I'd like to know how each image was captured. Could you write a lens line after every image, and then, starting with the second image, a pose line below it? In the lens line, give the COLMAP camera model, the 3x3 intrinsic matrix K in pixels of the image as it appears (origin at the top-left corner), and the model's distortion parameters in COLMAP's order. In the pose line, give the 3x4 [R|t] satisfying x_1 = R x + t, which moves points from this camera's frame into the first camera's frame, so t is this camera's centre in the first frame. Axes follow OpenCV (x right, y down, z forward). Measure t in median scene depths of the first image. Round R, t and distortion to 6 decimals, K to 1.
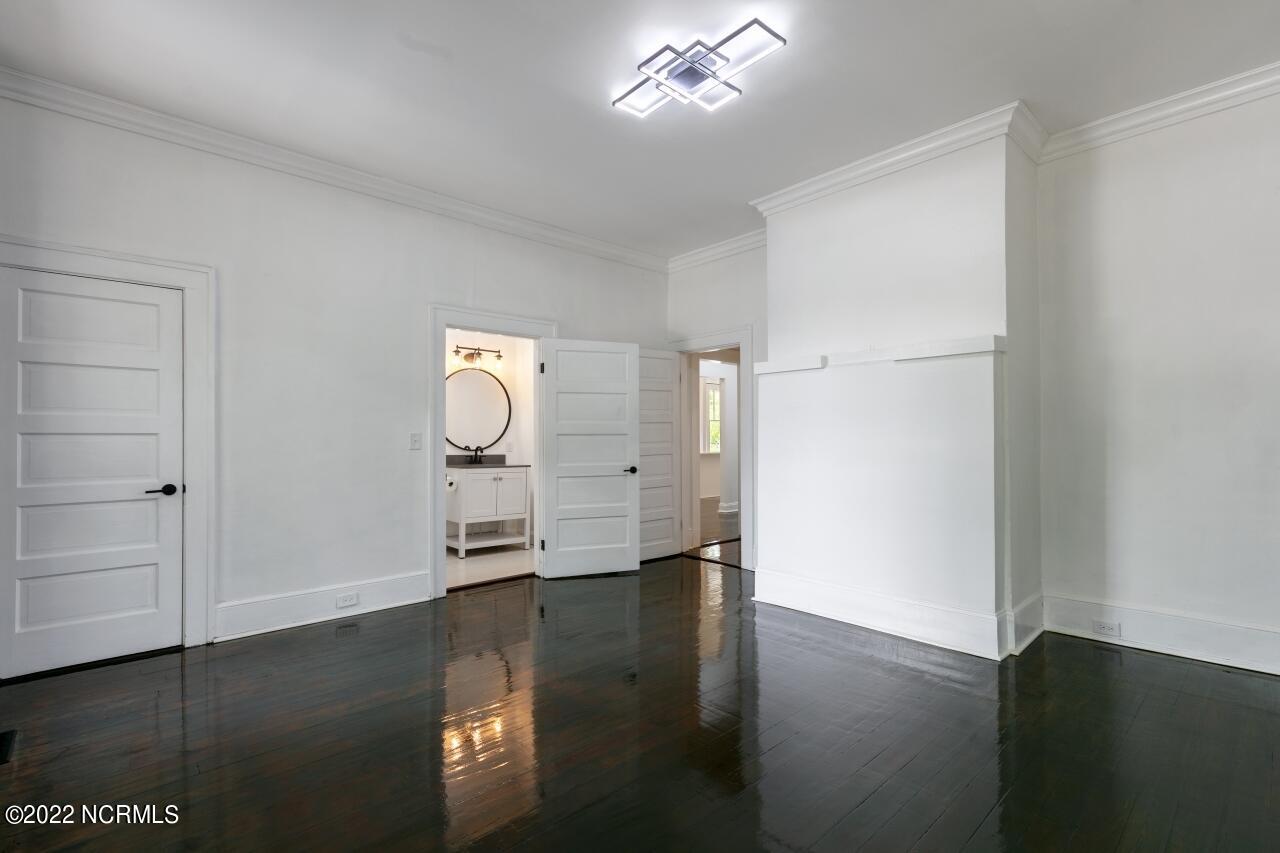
lens RADIAL K [[586.7, 0, 638.8], [0, 586.7, 426.2], [0, 0, 1]] dist [0.016870, 0.000627]
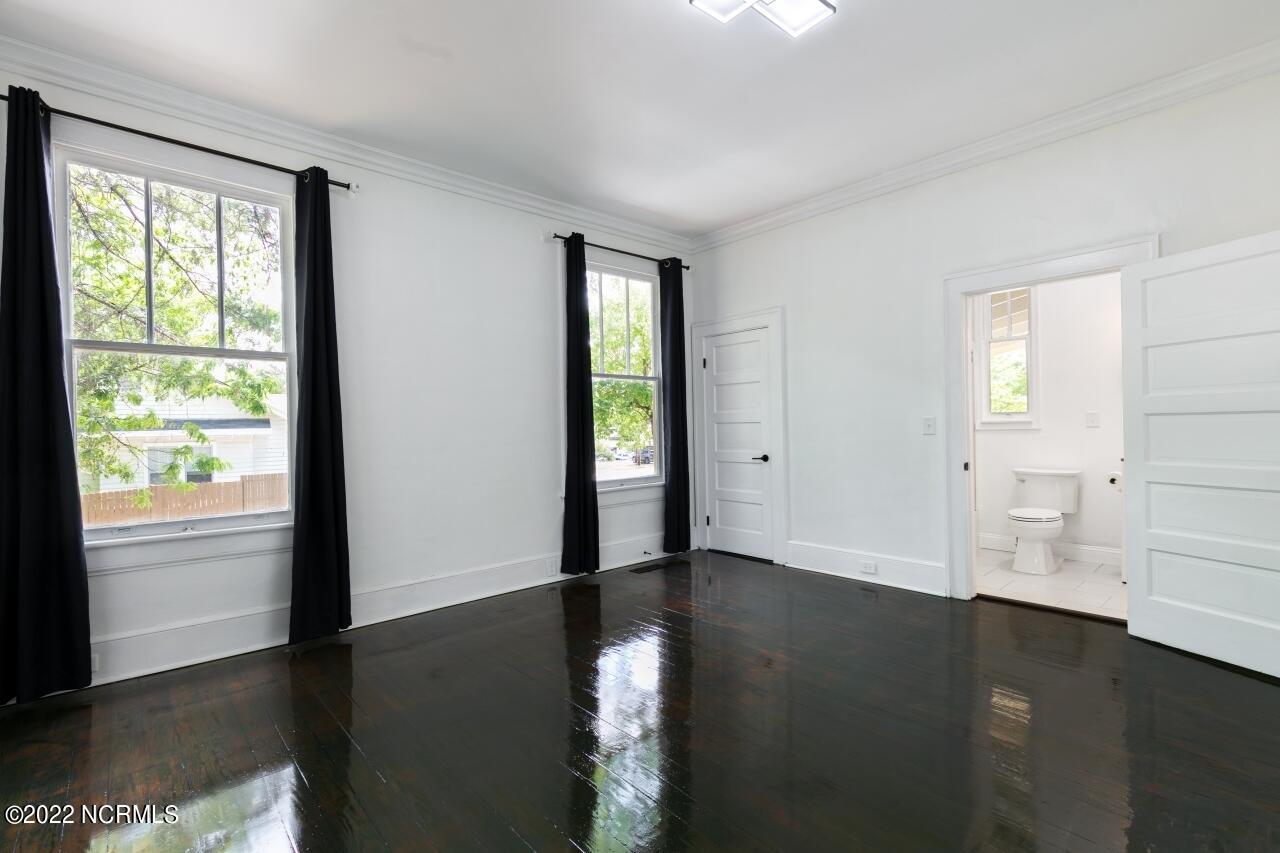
lens RADIAL K [[586.7, 0, 646.6], [0, 586.7, 428.8], [0, 0, 1]] dist [0.016870, 0.000627]
pose [[0.005779, 0.001024, -0.999983, 0.646920], [0.030031, 0.999548, 0.001197, 0.016665], [0.999532, -0.030037, 0.005746, 0.599488]]
